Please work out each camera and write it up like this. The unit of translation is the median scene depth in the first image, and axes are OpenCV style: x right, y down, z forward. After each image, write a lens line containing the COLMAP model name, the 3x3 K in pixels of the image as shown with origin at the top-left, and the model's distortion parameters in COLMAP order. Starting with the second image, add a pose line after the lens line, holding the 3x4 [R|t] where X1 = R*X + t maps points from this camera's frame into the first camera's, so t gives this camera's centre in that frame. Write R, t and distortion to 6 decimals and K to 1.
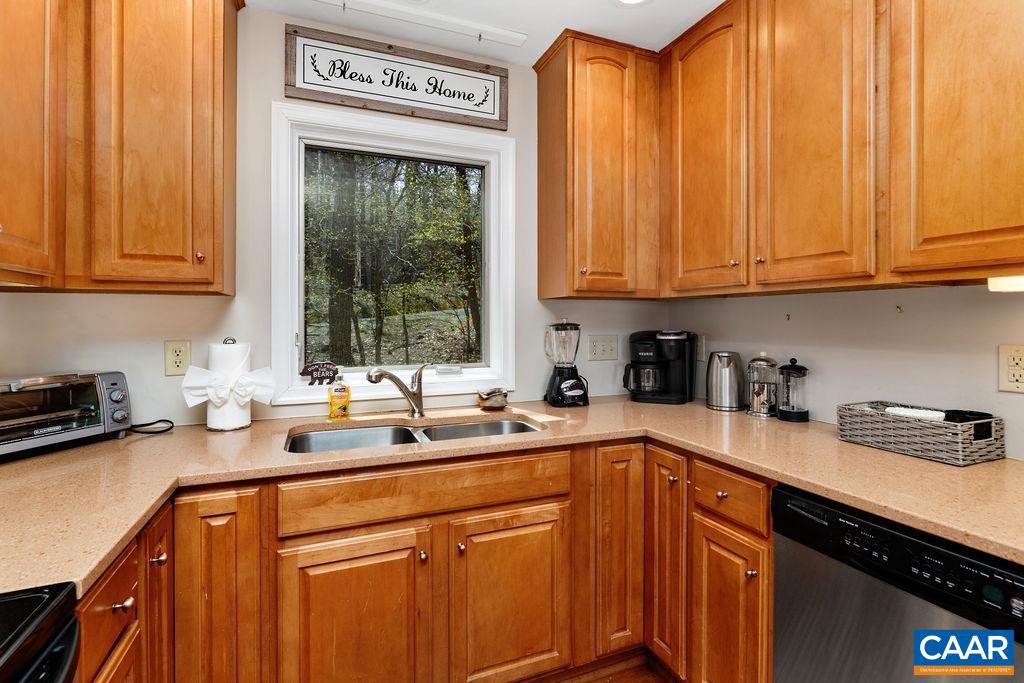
lens RADIAL K [[495.6, 0, 518.5], [0, 495.6, 326.1], [0, 0, 1]] dist [-0.011234, 0.000446]
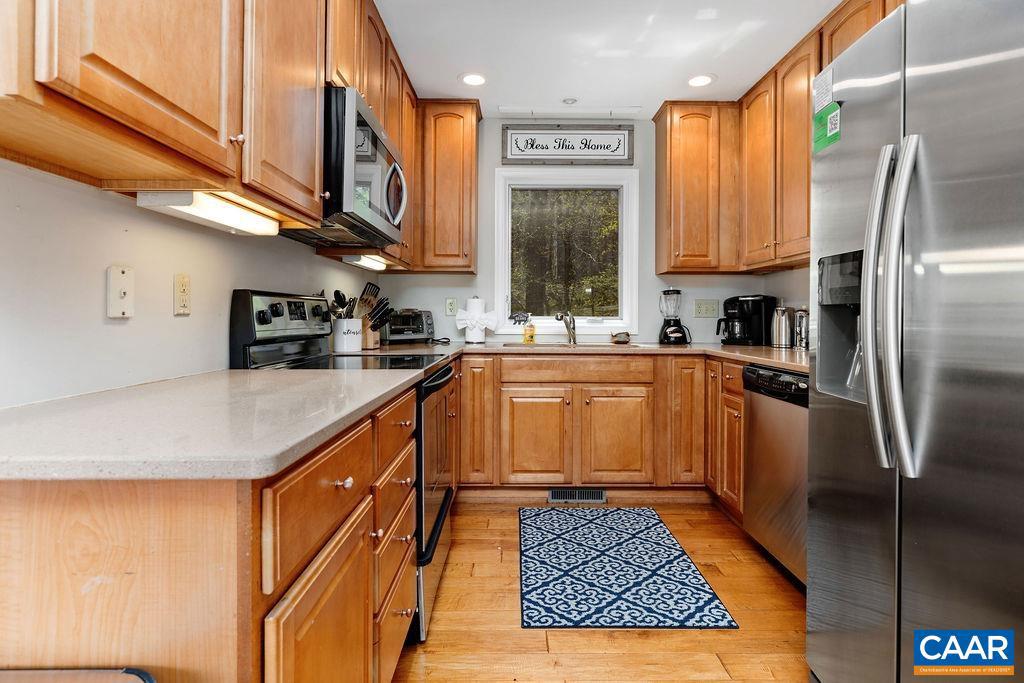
lens RADIAL K [[547.7, 0, 531.1], [0, 547.7, 322.9], [0, 0, 1]] dist [0.002325, 0.000190]
pose [[0.936226, 0.003261, -0.351384, 0.327733], [-0.004532, 0.999986, -0.002795, 0.118320], [0.351370, 0.004209, 0.936227, -0.821087]]
